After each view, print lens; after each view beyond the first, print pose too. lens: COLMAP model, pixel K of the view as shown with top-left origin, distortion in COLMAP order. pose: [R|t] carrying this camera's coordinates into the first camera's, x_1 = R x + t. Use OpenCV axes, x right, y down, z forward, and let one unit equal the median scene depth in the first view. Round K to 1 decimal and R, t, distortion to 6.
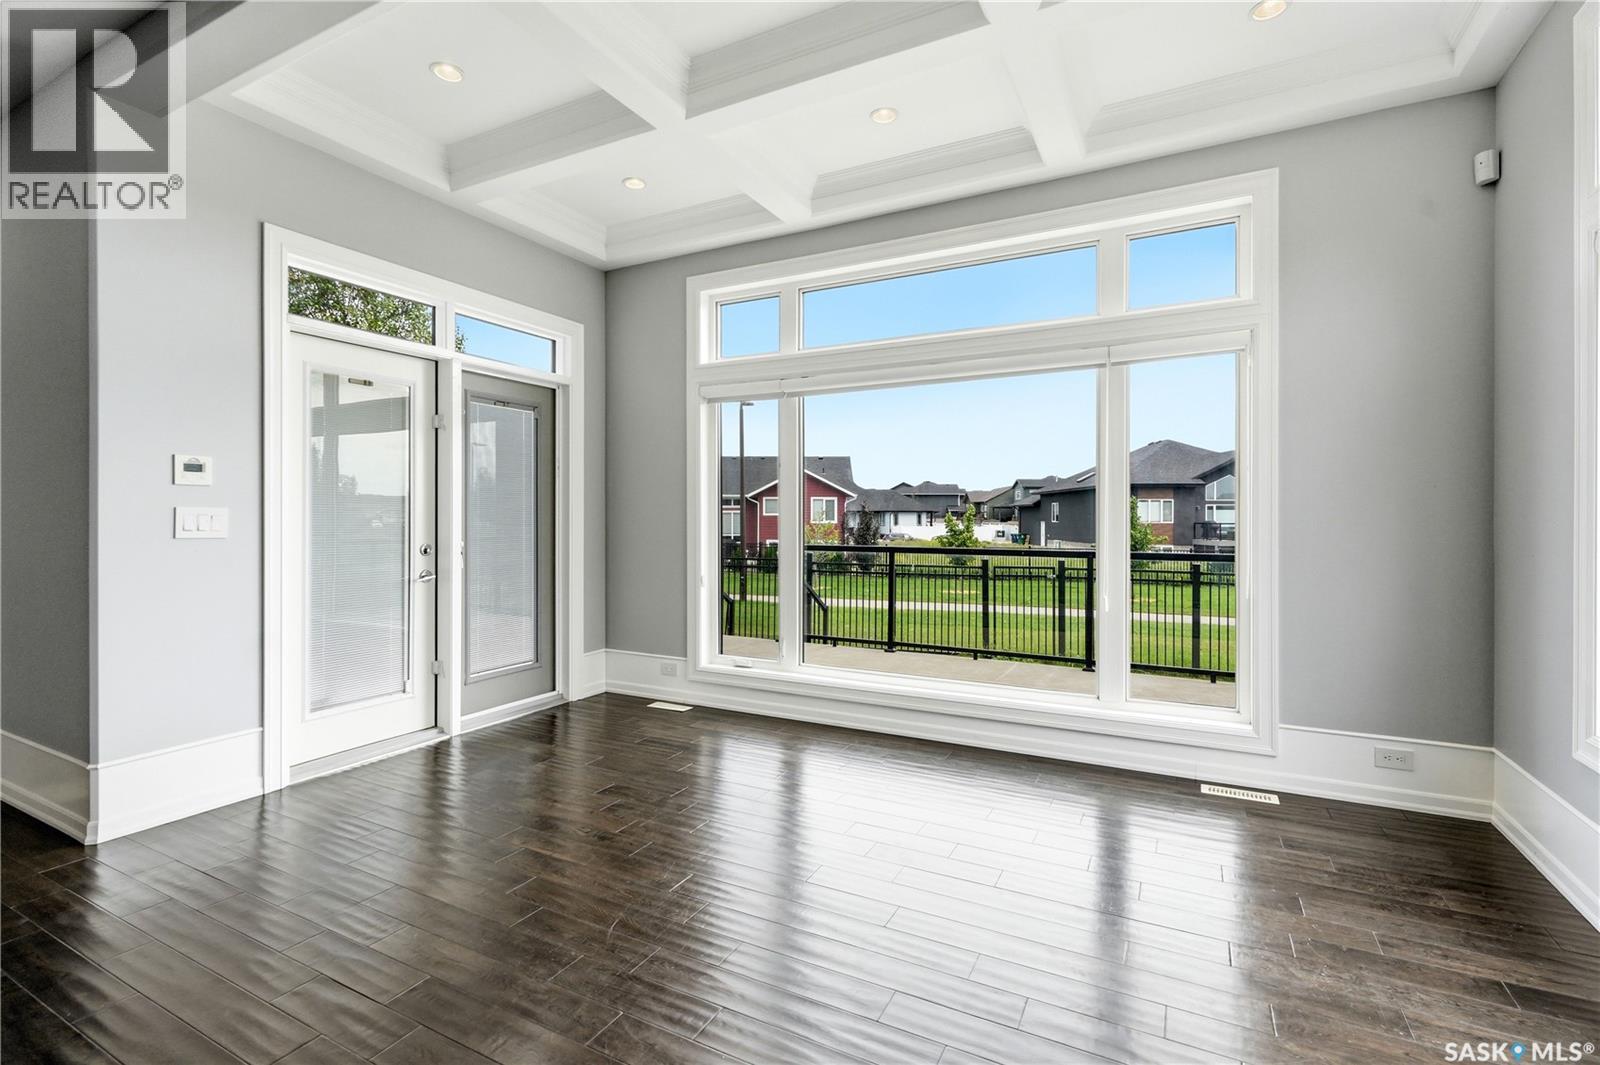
lens RADIAL K [[724.1, 0, 806.6], [0, 724.1, 522.8], [0, 0, 1]] dist [-0.003302, 0.003263]
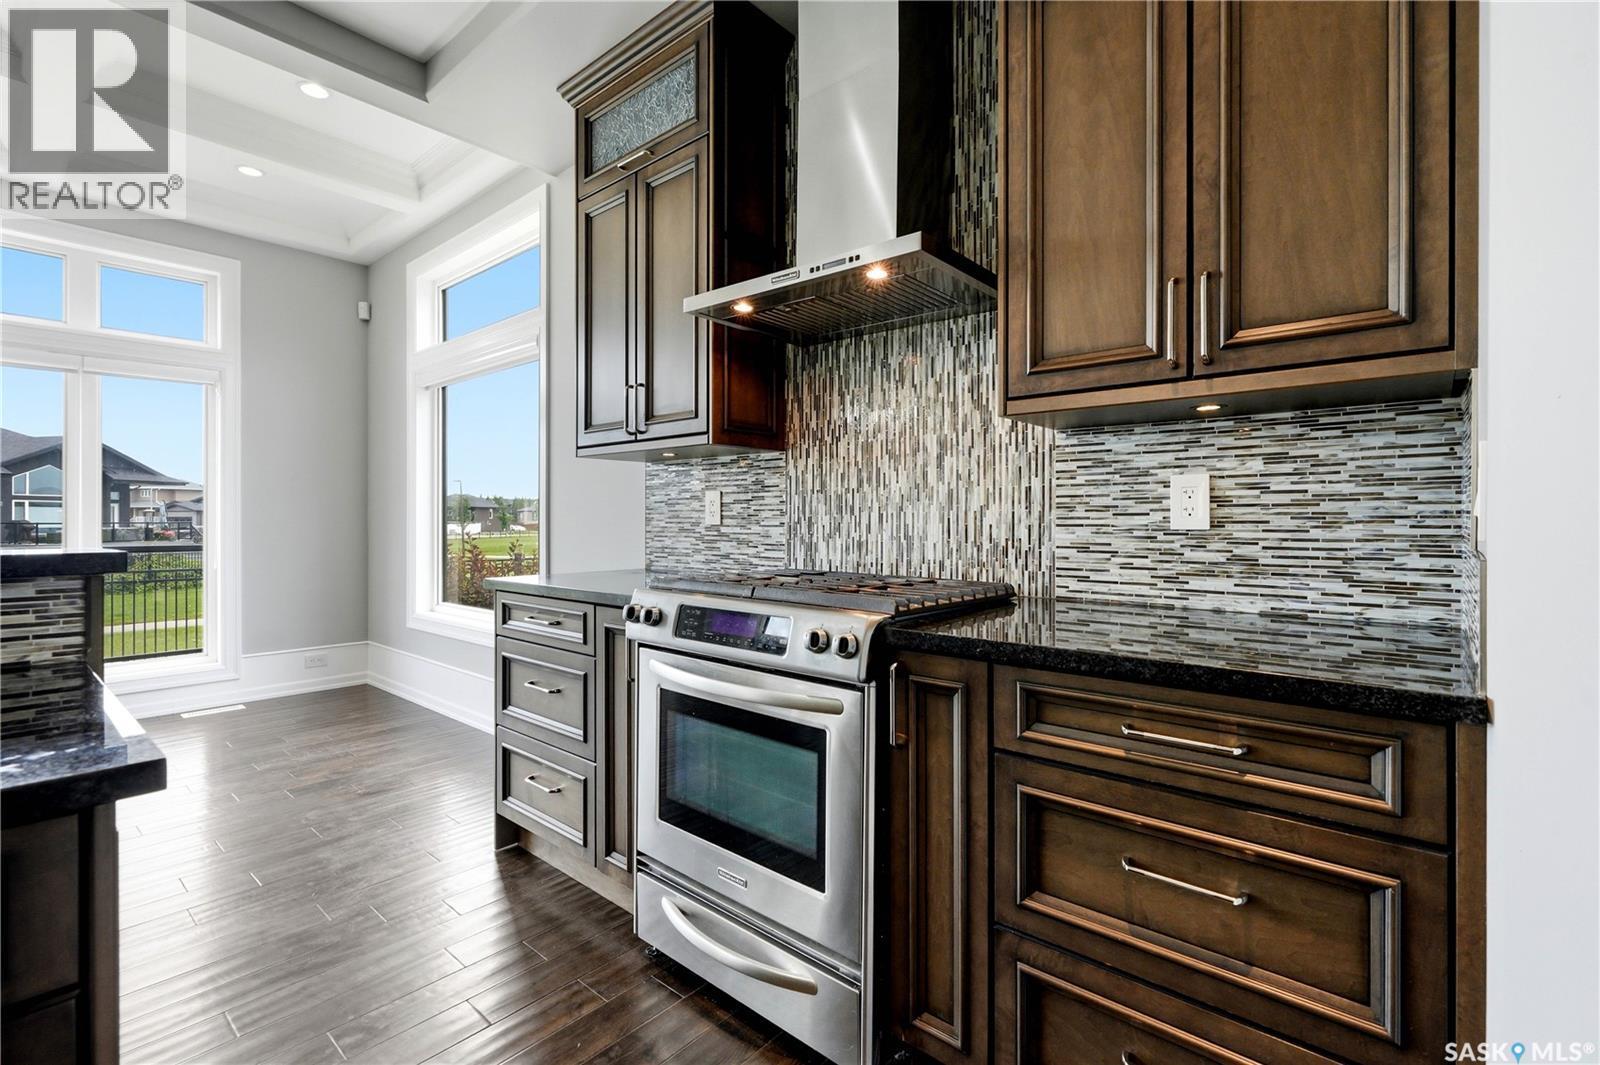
lens RADIAL K [[724.1, 0, 804.0], [0, 724.1, 519.9], [0, 0, 1]] dist [-0.003302, 0.003263]
pose [[0.218578, 0.003466, 0.975813, -0.328984], [0.001855, 0.999990, -0.003967, 0.013614], [-0.975818, 0.002677, 0.218570, -0.258484]]
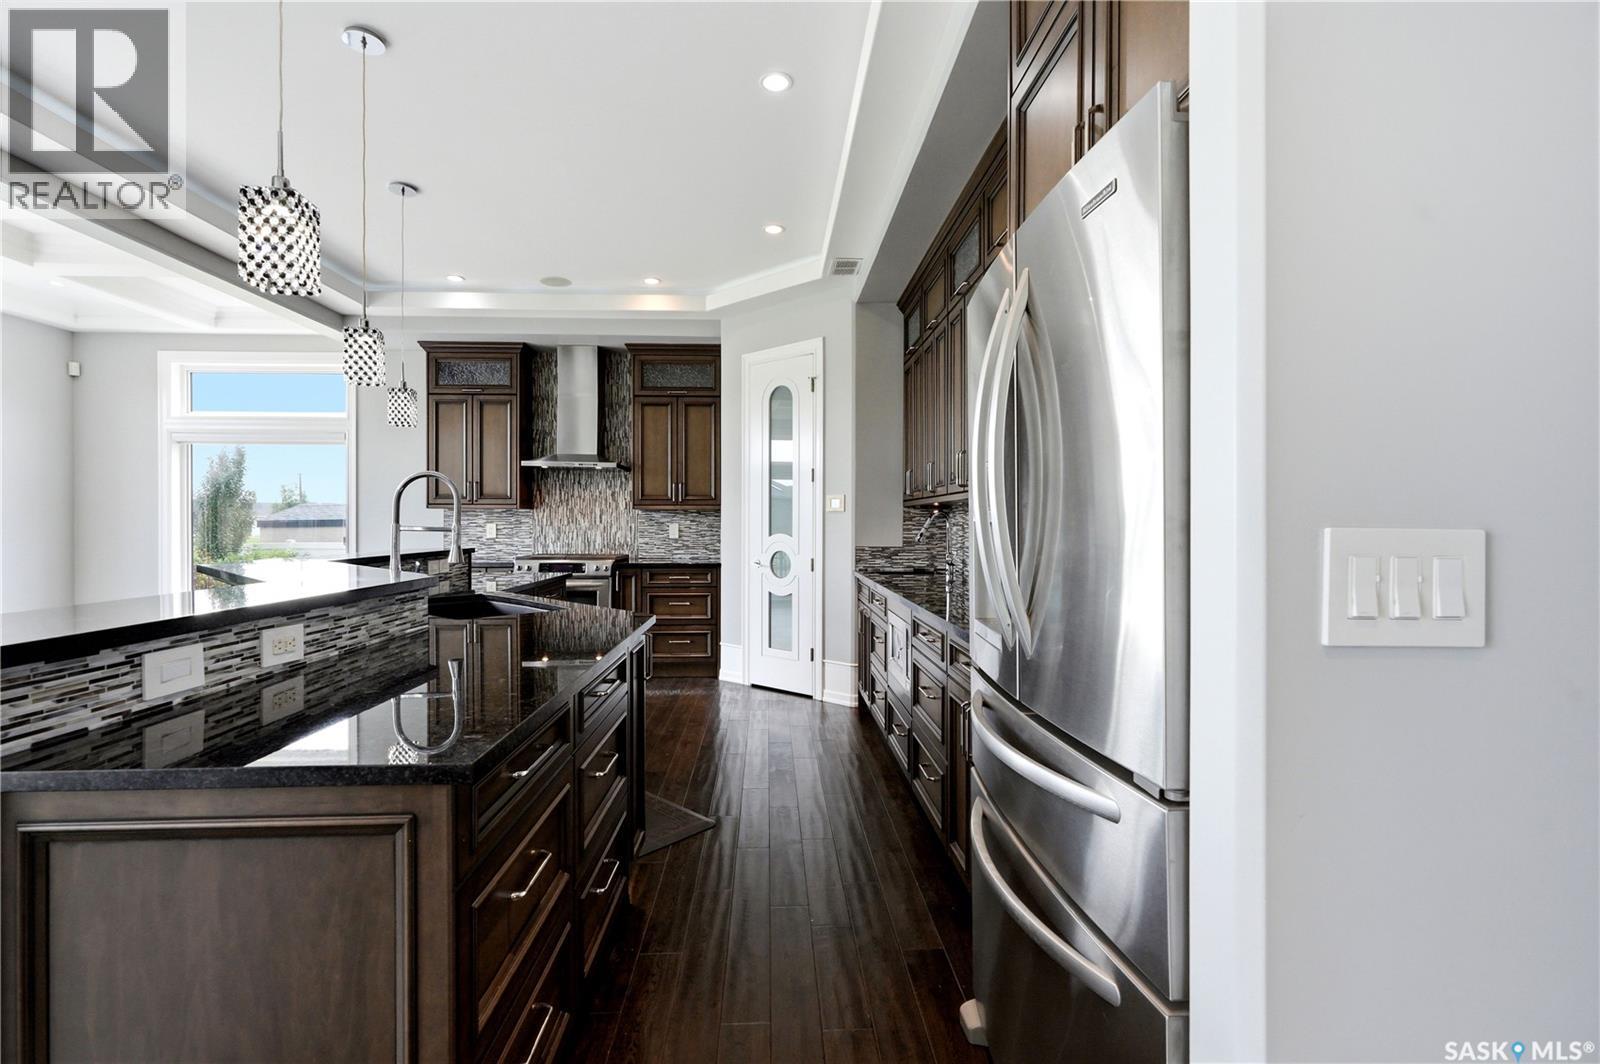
lens RADIAL K [[724.1, 0, 801.8], [0, 724.1, 520.9], [0, 0, 1]] dist [-0.003302, 0.003263]
pose [[-0.506761, 0.001243, 0.862086, -1.266676], [0.003452, 0.999994, 0.000588, -0.015814], [-0.862080, 0.003274, -0.506762, 0.127996]]
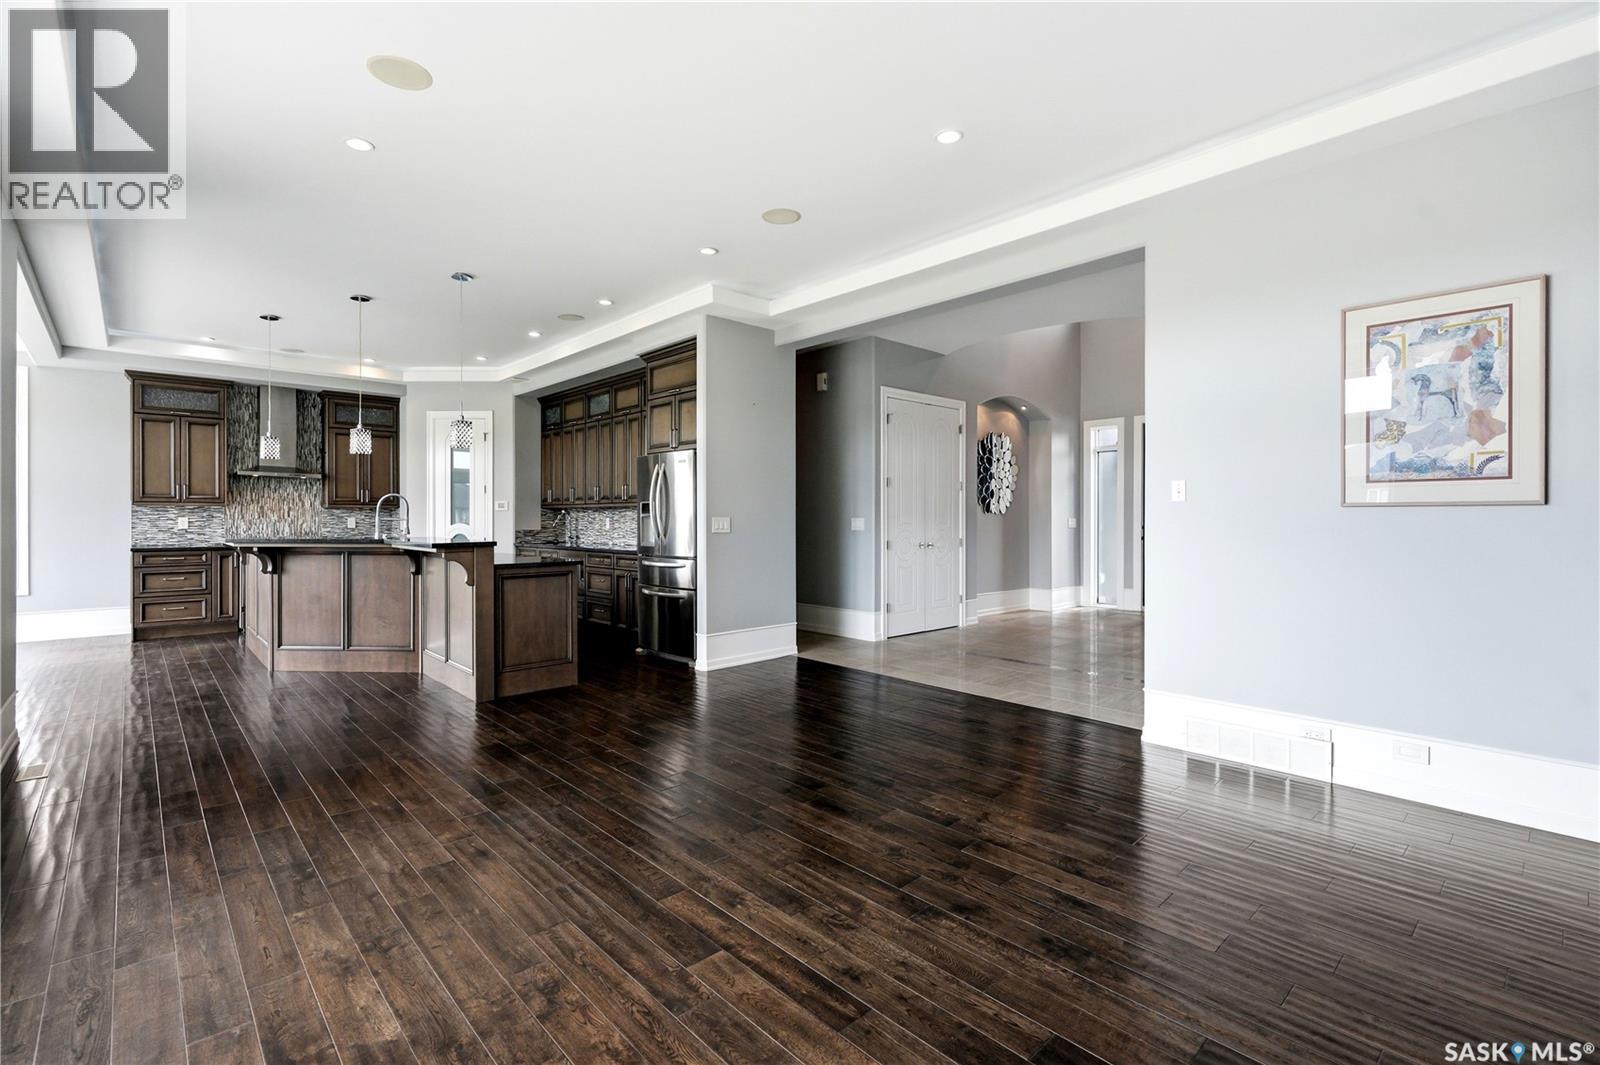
lens RADIAL K [[724.1, 0, 810.9], [0, 724.1, 520.6], [0, 0, 1]] dist [-0.003302, 0.003263]
pose [[-0.947766, -0.002898, 0.318953, -1.753966], [-0.000298, 0.999966, 0.008198, -0.018799], [-0.318966, 0.007675, -0.947735, 1.100927]]
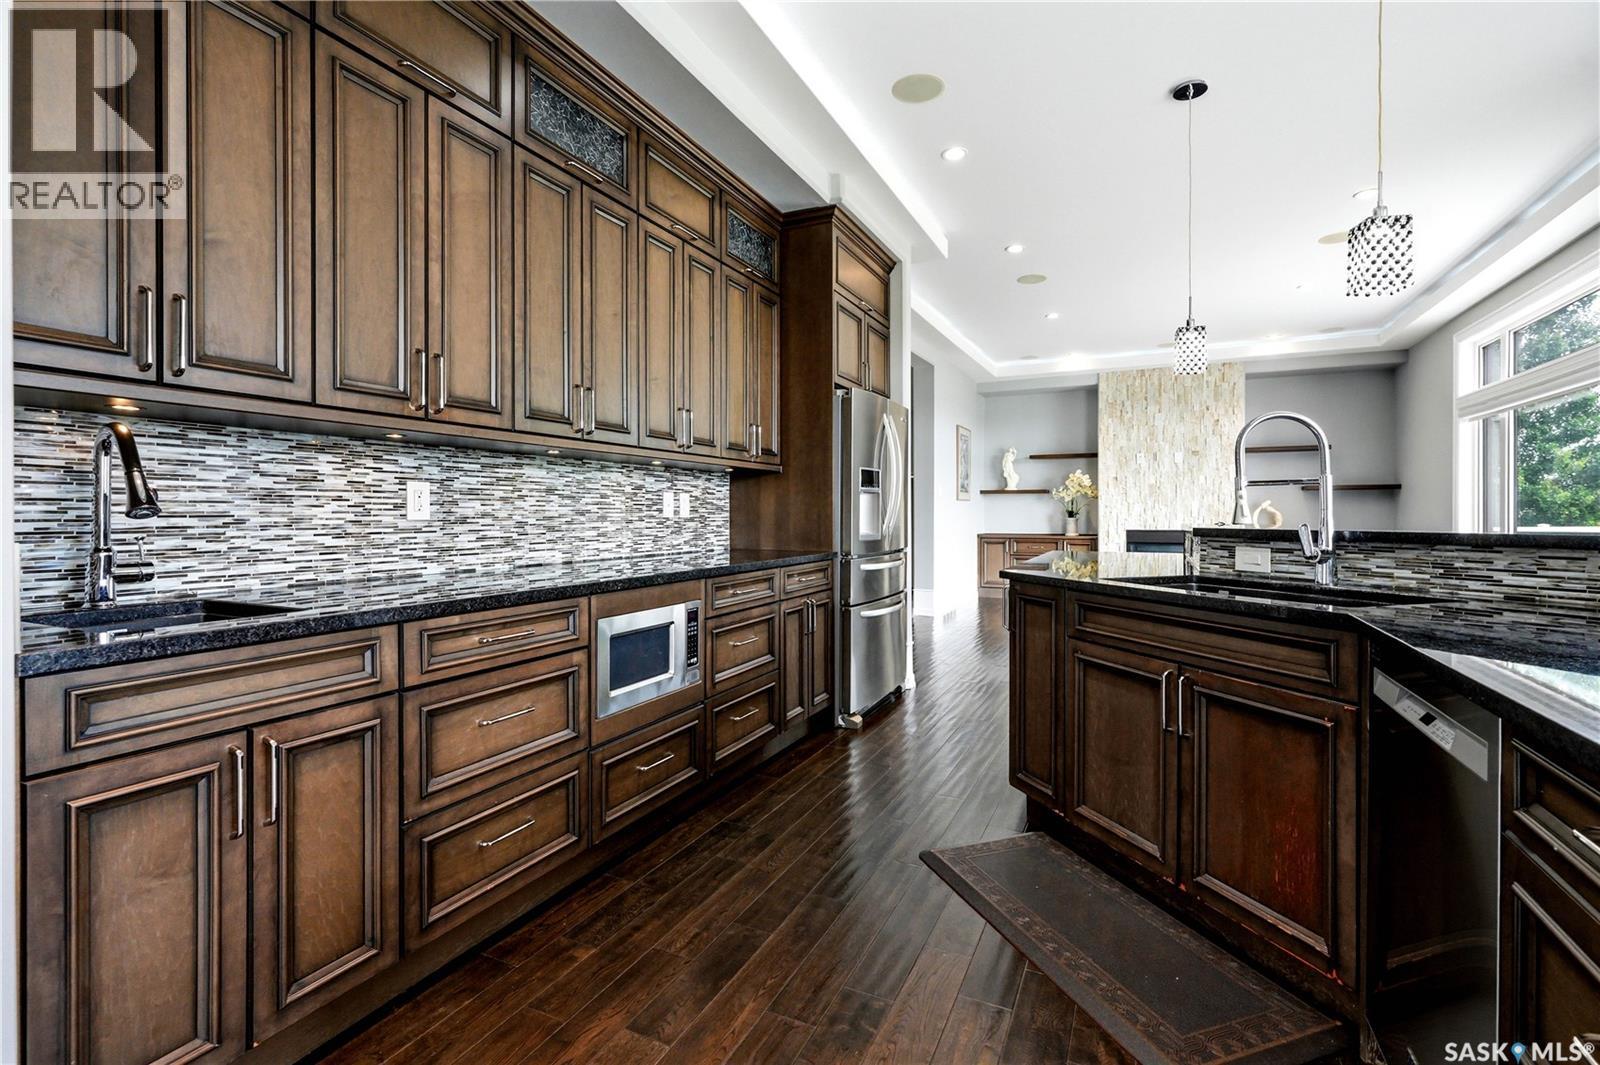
lens RADIAL K [[724.1, 0, 804.5], [0, 724.1, 516.2], [0, 0, 1]] dist [-0.003302, 0.003263]
pose [[0.041630, 0.002692, -0.999129, -0.149334], [-0.003666, 0.999990, 0.002542, 0.012275], [0.999126, 0.003557, 0.041640, -0.237609]]
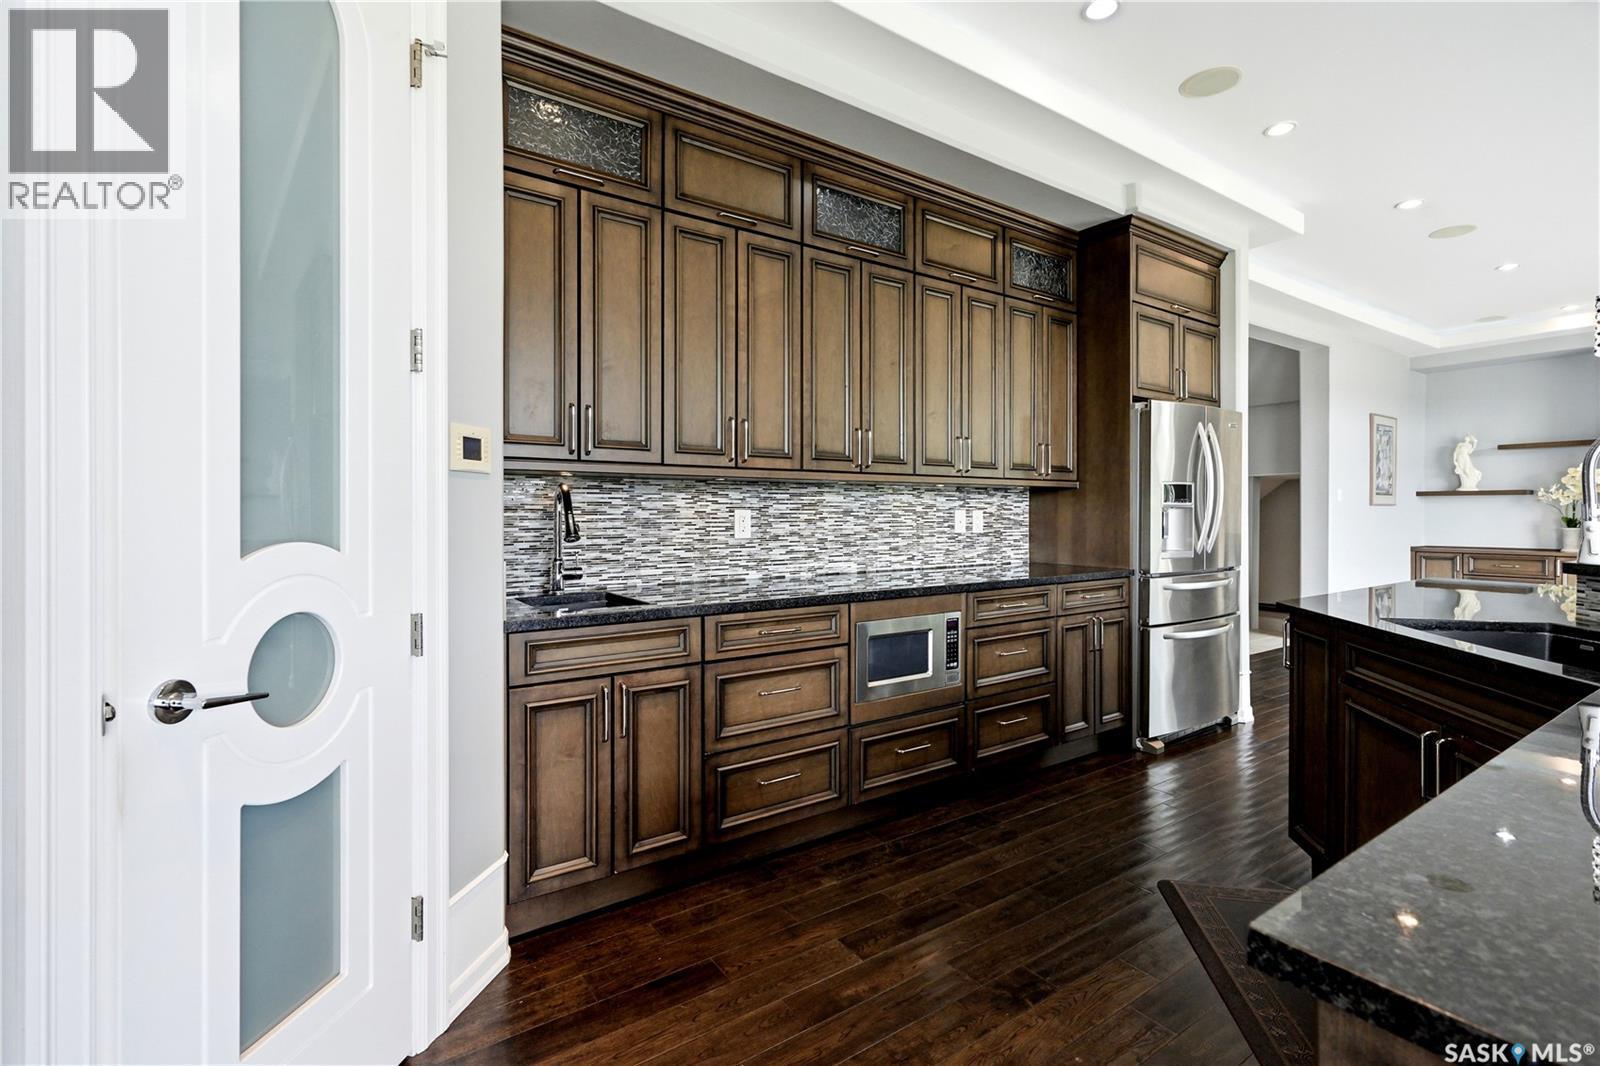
lens RADIAL K [[724.1, 0, 804.0], [0, 724.1, 515.7], [0, 0, 1]] dist [-0.003302, 0.003263]
pose [[-0.461778, 0.002817, -0.886991, -0.089500], [-0.003426, 0.999982, 0.004959, -0.007711], [0.886989, 0.005329, -0.461760, -0.120615]]
